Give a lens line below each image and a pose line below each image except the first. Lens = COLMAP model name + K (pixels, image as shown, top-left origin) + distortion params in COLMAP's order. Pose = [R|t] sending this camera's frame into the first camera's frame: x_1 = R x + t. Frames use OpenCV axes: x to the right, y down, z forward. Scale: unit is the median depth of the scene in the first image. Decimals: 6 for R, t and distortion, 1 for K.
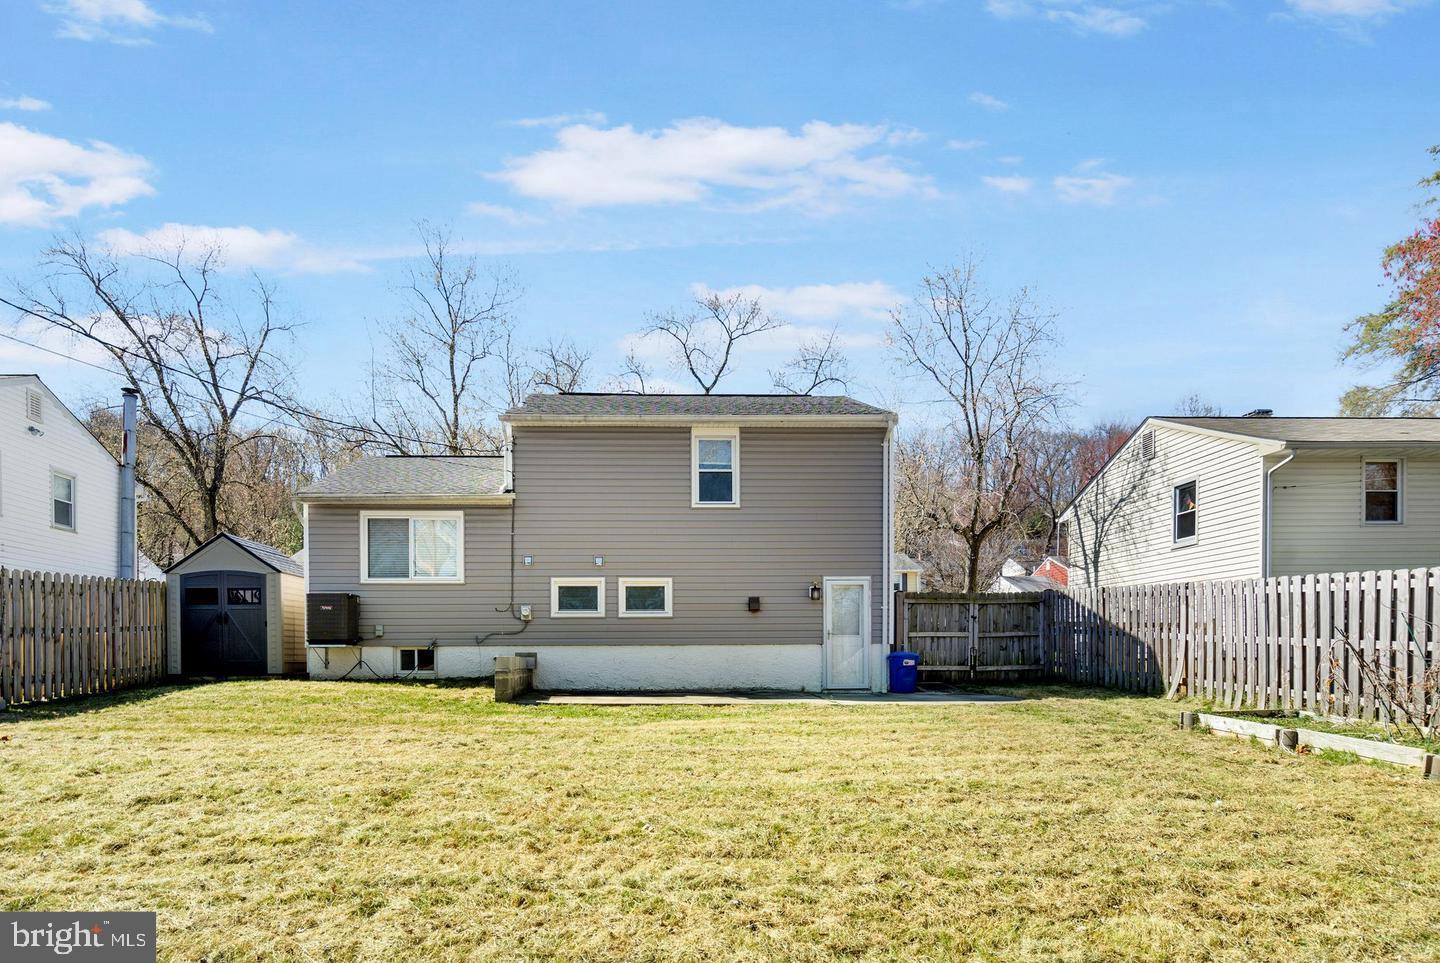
lens RADIAL K [[833.2, 0, 719.9], [0, 833.2, 511.5], [0, 0, 1]] dist [0.003329, 0.001151]
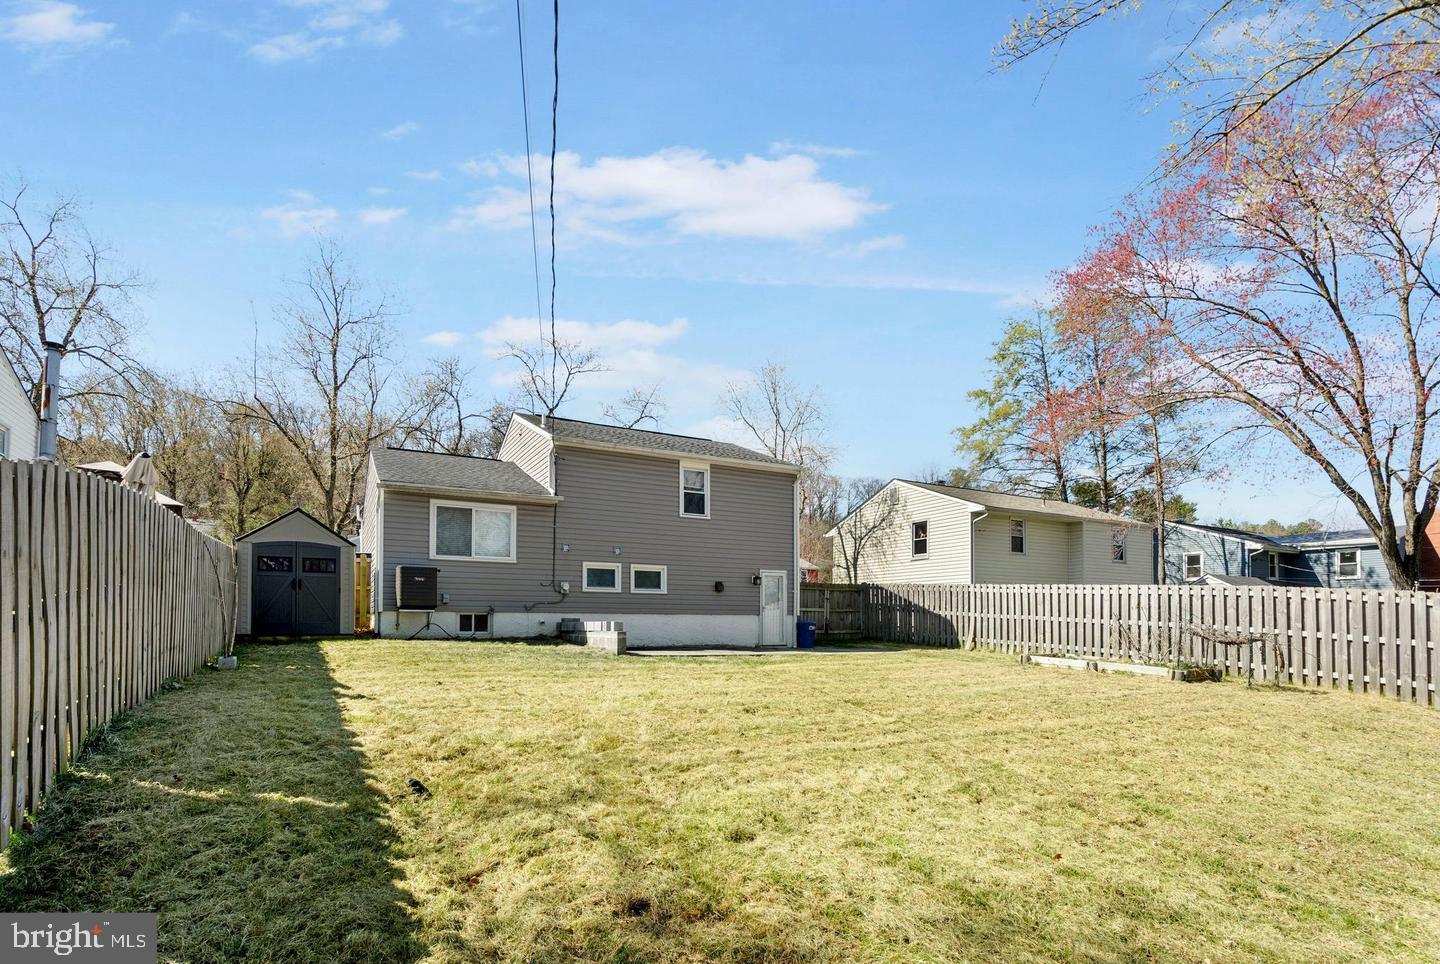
lens RADIAL K [[662.1, 0, 714.1], [0, 662.1, 460.2], [0, 0, 1]] dist [-0.002486, 0.000821]
pose [[0.902797, 0.112185, 0.415178, -0.472595], [-0.083850, 0.992767, -0.085924, -0.008997], [-0.421814, 0.042759, 0.905674, -0.060854]]
